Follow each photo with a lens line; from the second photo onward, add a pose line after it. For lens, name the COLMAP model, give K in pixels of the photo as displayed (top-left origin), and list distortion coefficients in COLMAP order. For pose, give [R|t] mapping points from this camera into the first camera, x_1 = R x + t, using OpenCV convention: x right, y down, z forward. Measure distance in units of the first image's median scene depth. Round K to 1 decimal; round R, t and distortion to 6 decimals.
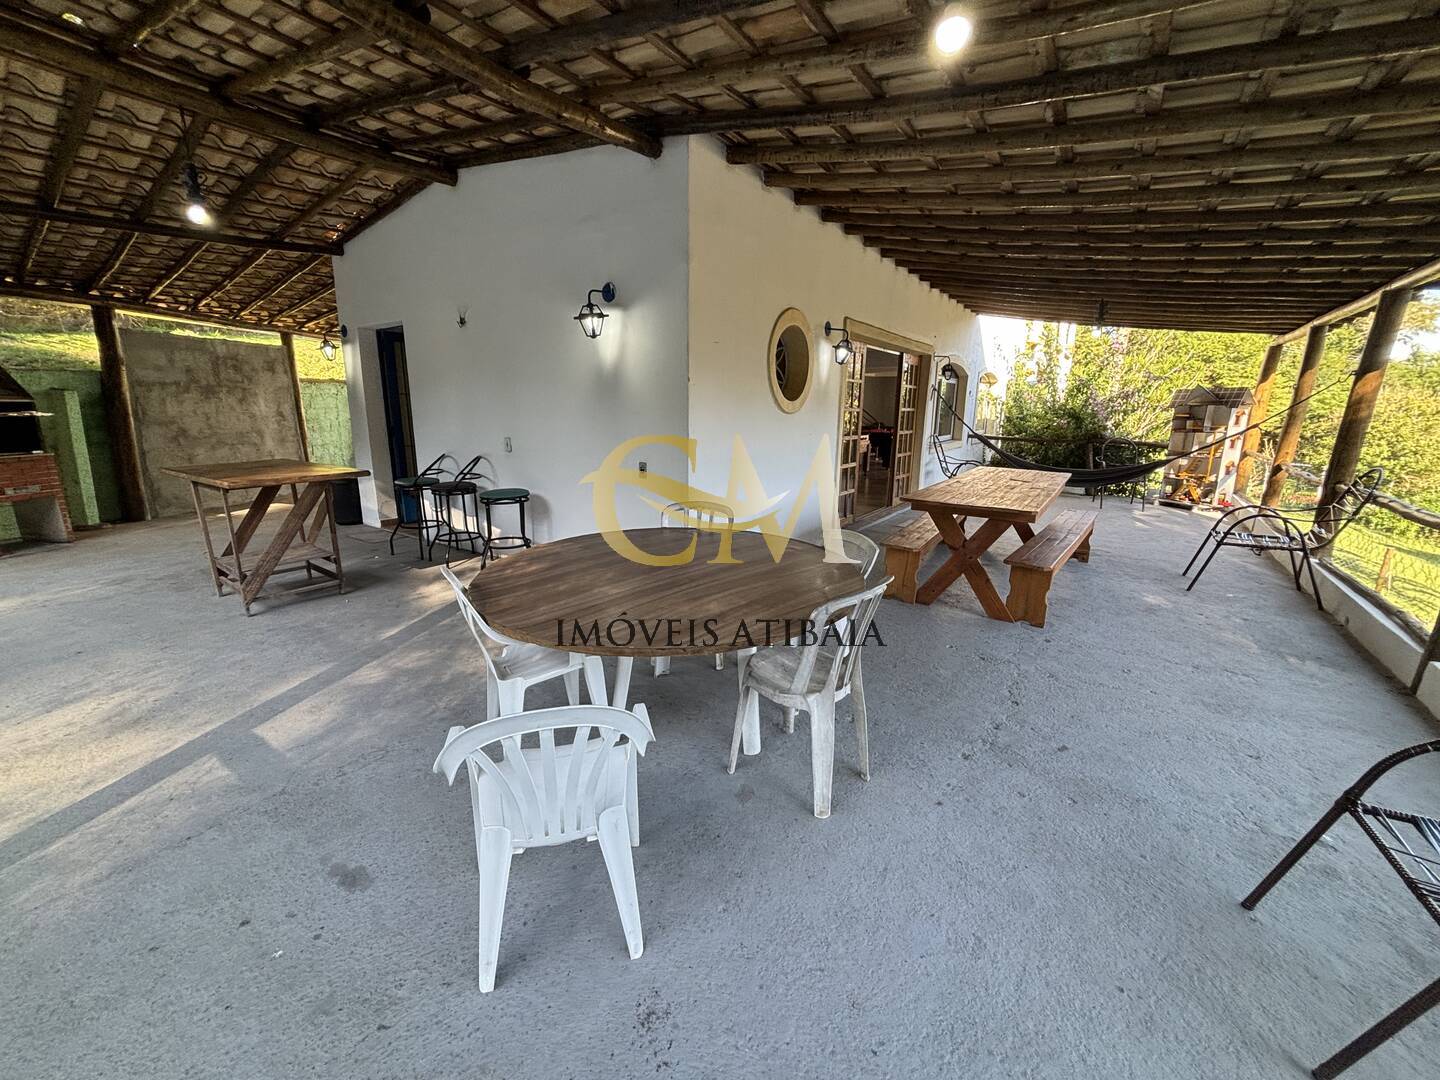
lens RADIAL K [[575.7, 0, 718.6], [0, 575.7, 536.5], [0, 0, 1]] dist [0.002001, 0.000380]
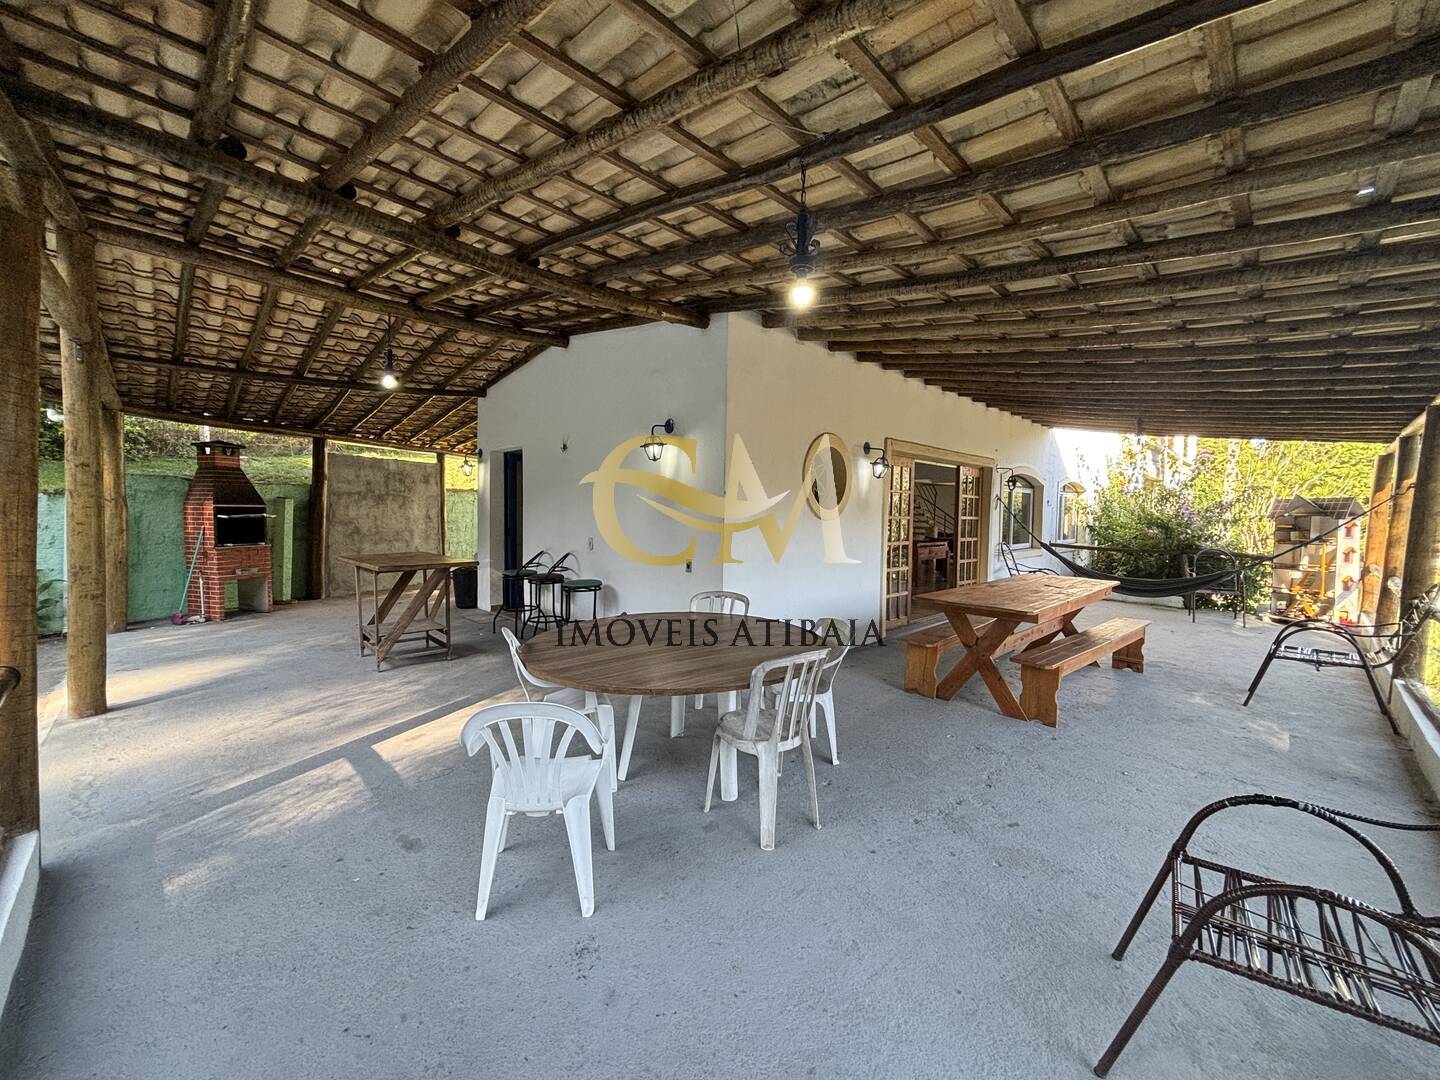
lens RADIAL K [[575.1, 0, 720.0], [0, 575.1, 540.0], [0, 0, 1]] dist [-0.003325, 0.000577]
pose [[0.983955, 0.016007, -0.177695, 0.119510], [-0.046417, 0.984638, -0.168328, 0.023495], [0.172271, 0.173875, 0.969583, -0.123153]]
